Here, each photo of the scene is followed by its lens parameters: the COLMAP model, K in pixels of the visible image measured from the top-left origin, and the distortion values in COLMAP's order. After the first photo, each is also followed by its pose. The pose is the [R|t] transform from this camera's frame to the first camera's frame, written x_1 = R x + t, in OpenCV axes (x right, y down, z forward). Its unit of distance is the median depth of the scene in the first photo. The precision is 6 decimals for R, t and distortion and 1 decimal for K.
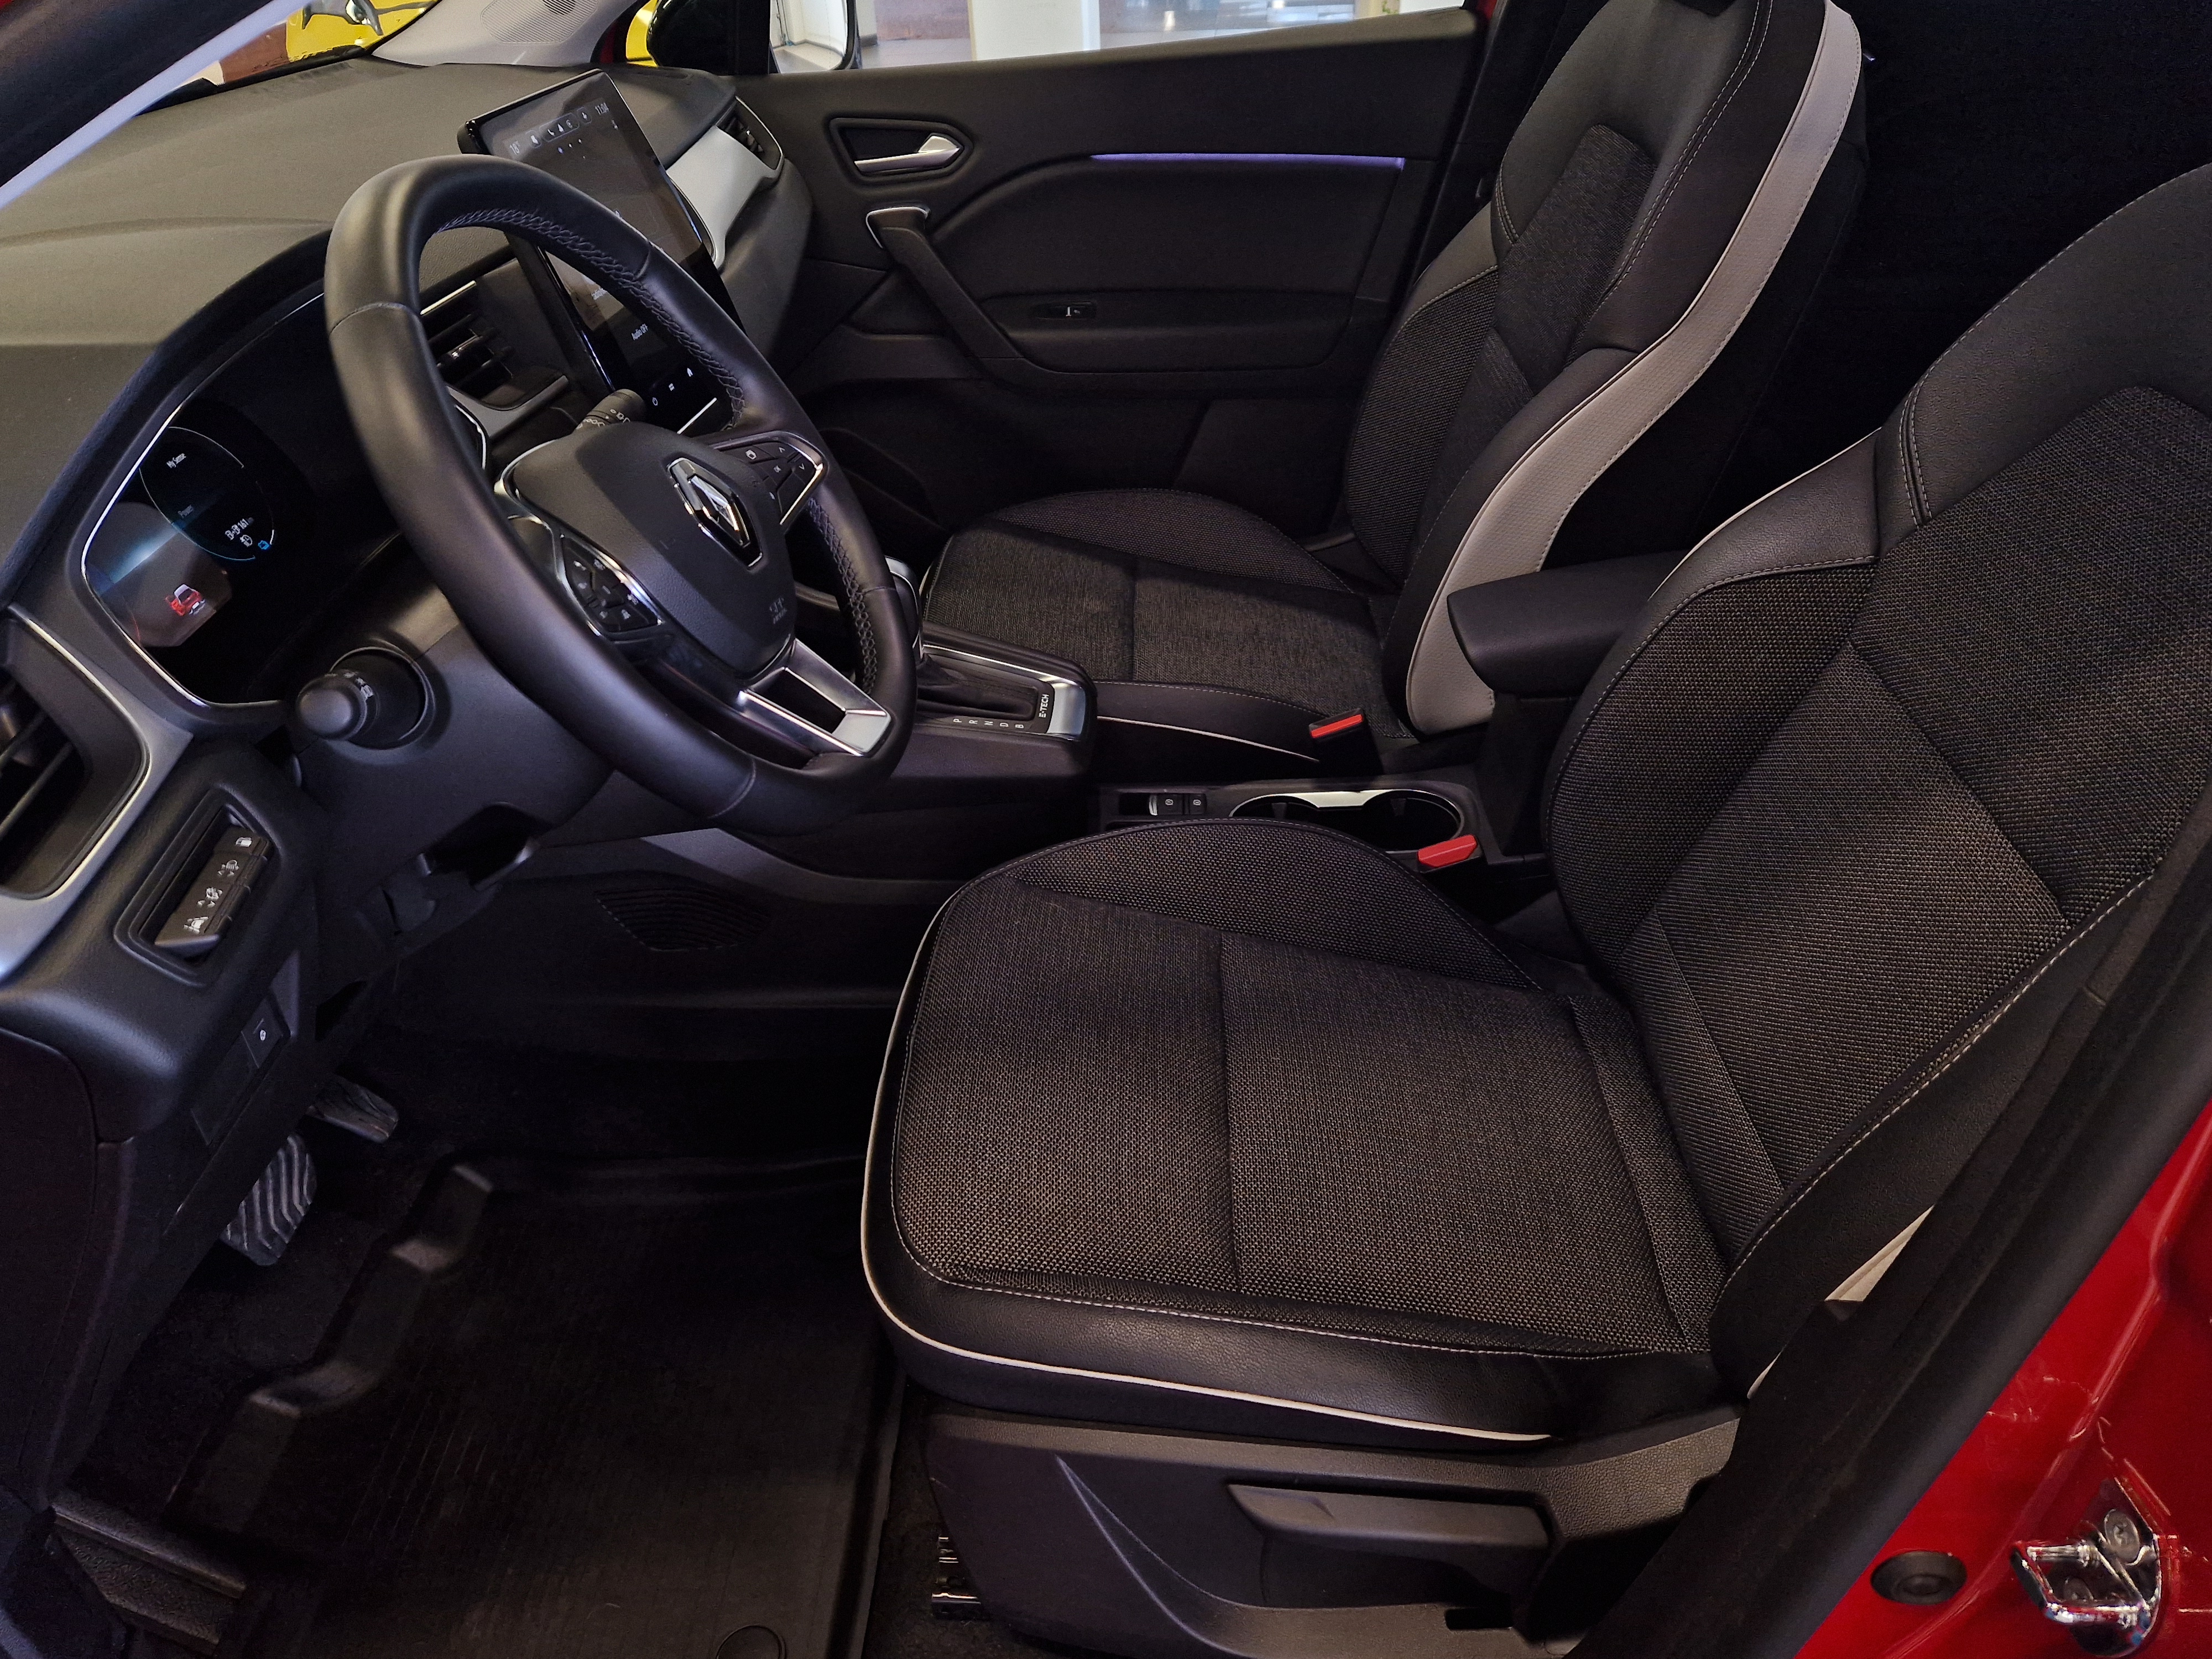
lens RADIAL K [[1587.5, 0, 1109.4], [0, 1587.5, 837.9], [0, 0, 1]] dist [0.026484, -0.006118]
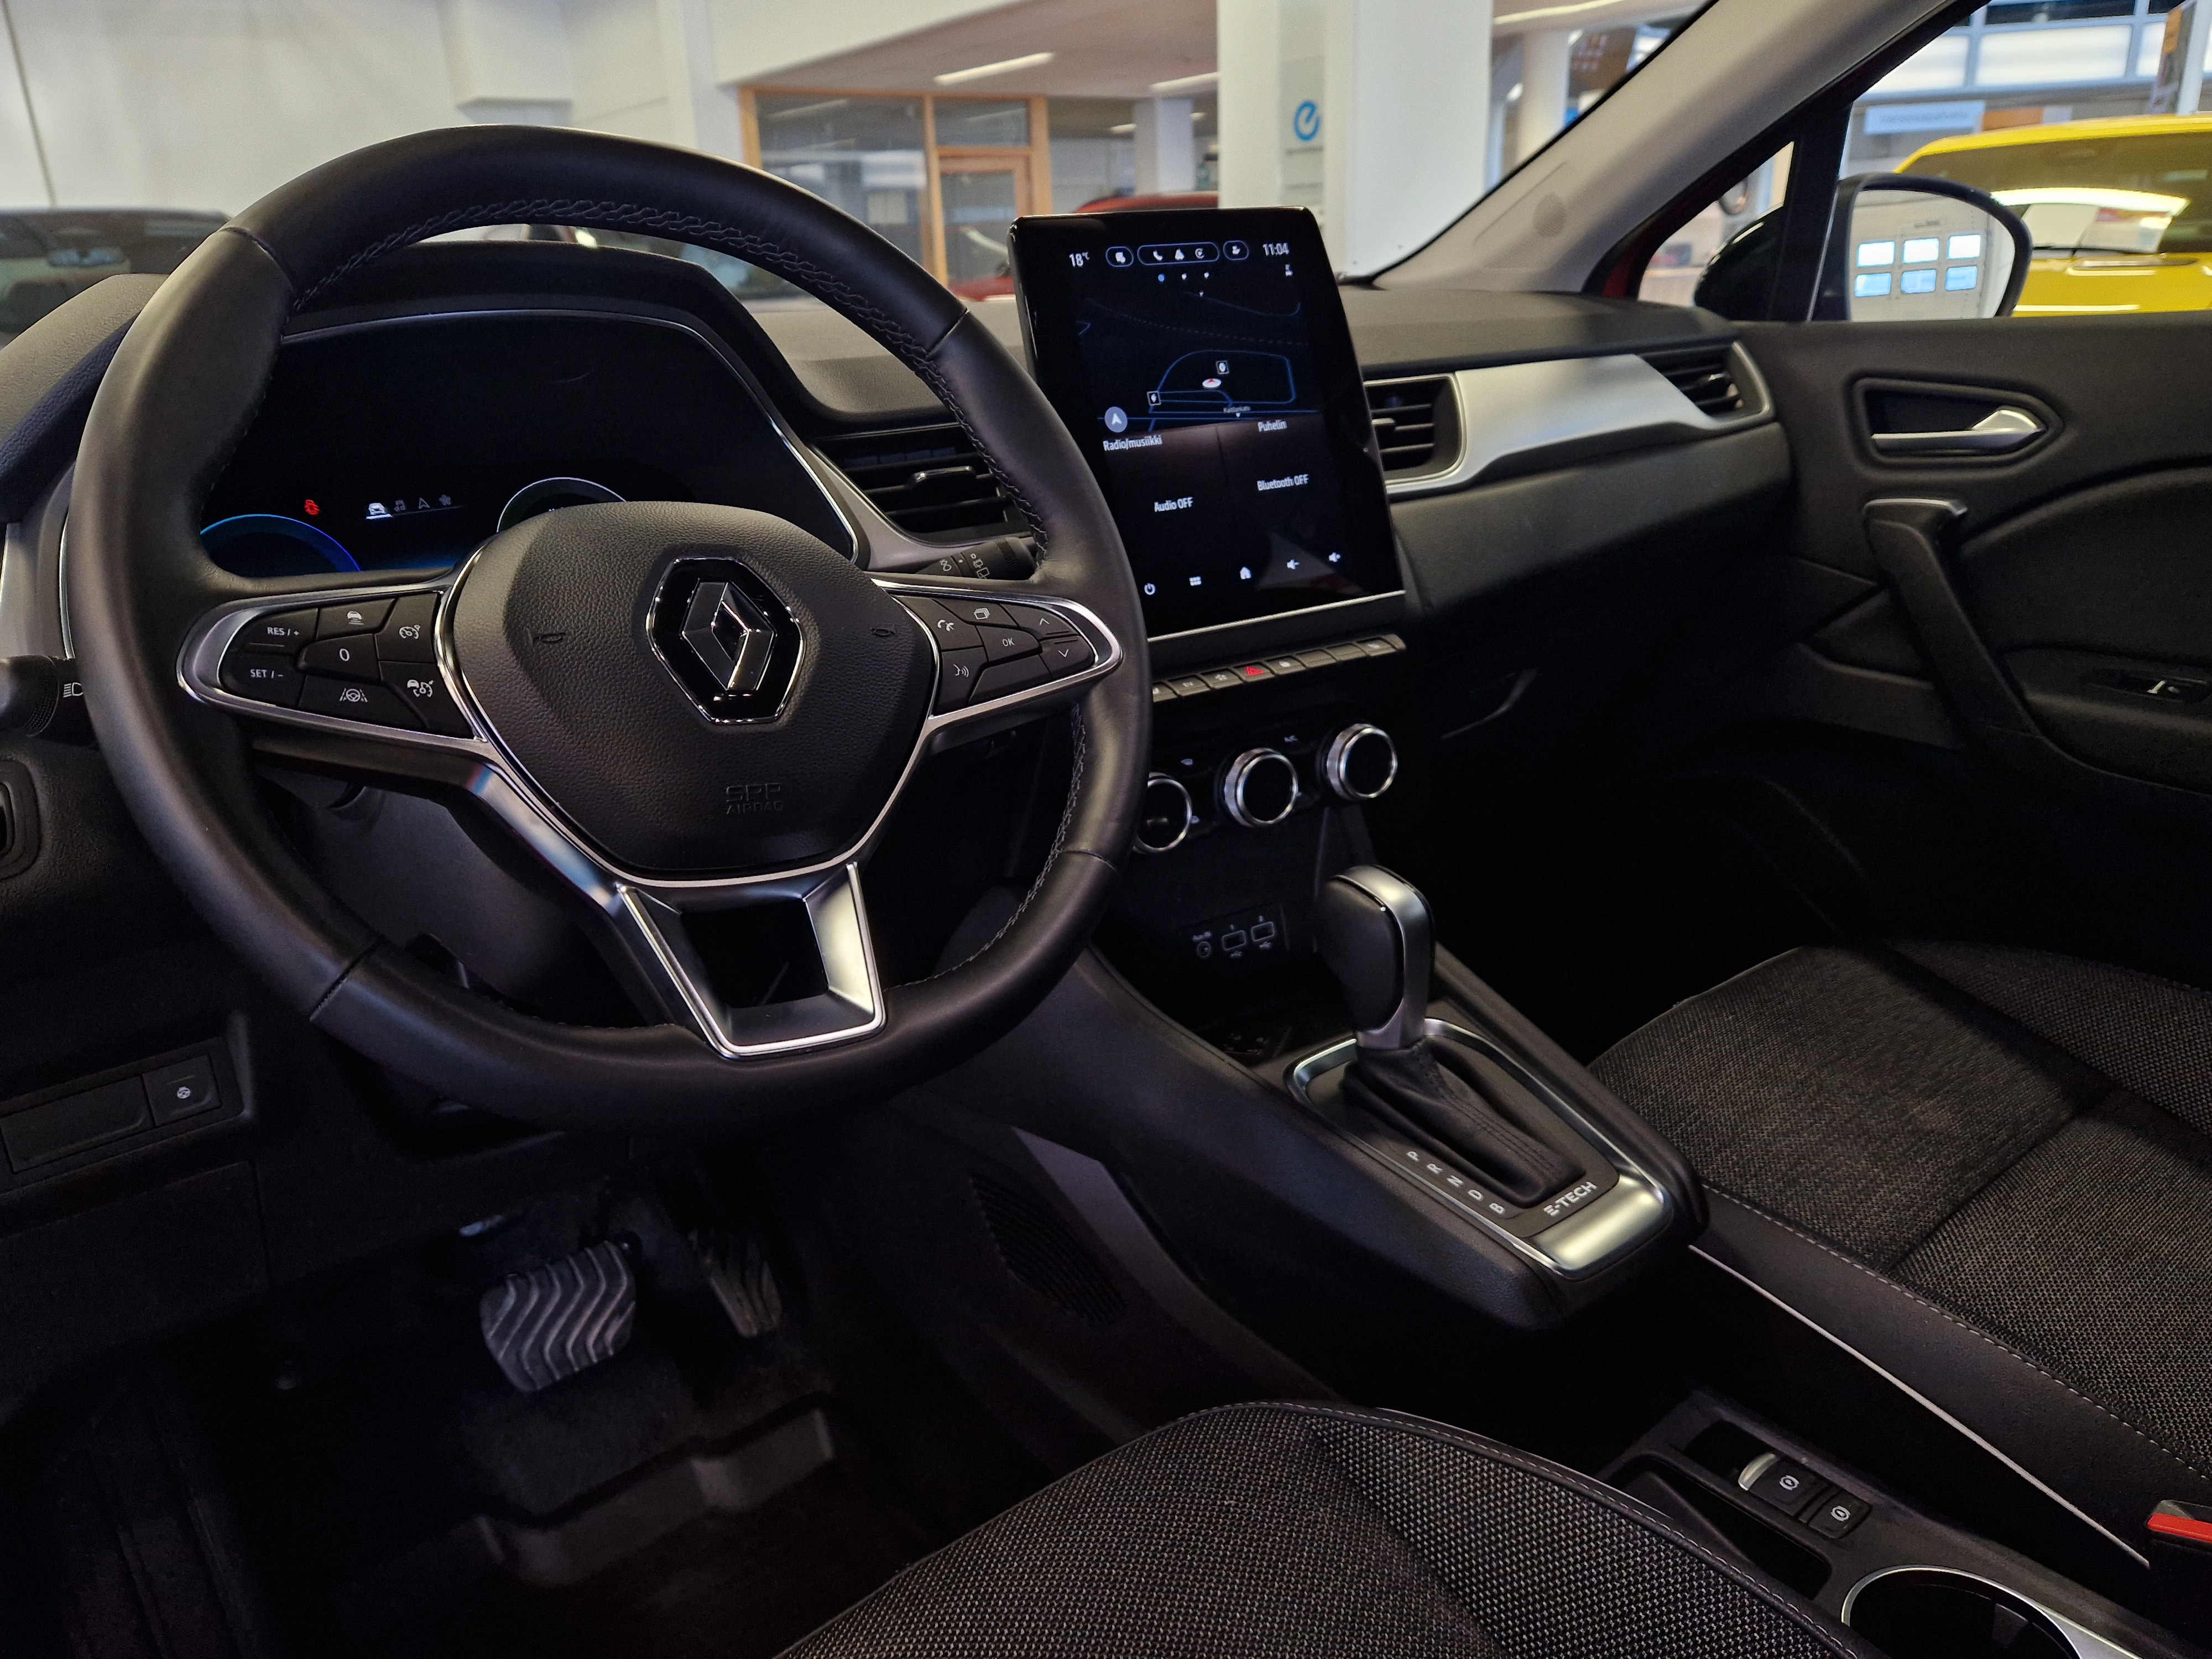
lens RADIAL K [[1587.5, 0, 1105.6], [0, 1587.5, 814.8], [0, 0, 1]] dist [0.026484, -0.006118]
pose [[0.639307, 0.251073, -0.726808, 0.187871], [-0.414716, 0.908524, -0.050942, -0.085931], [0.647532, 0.333986, 0.684949, 0.336242]]
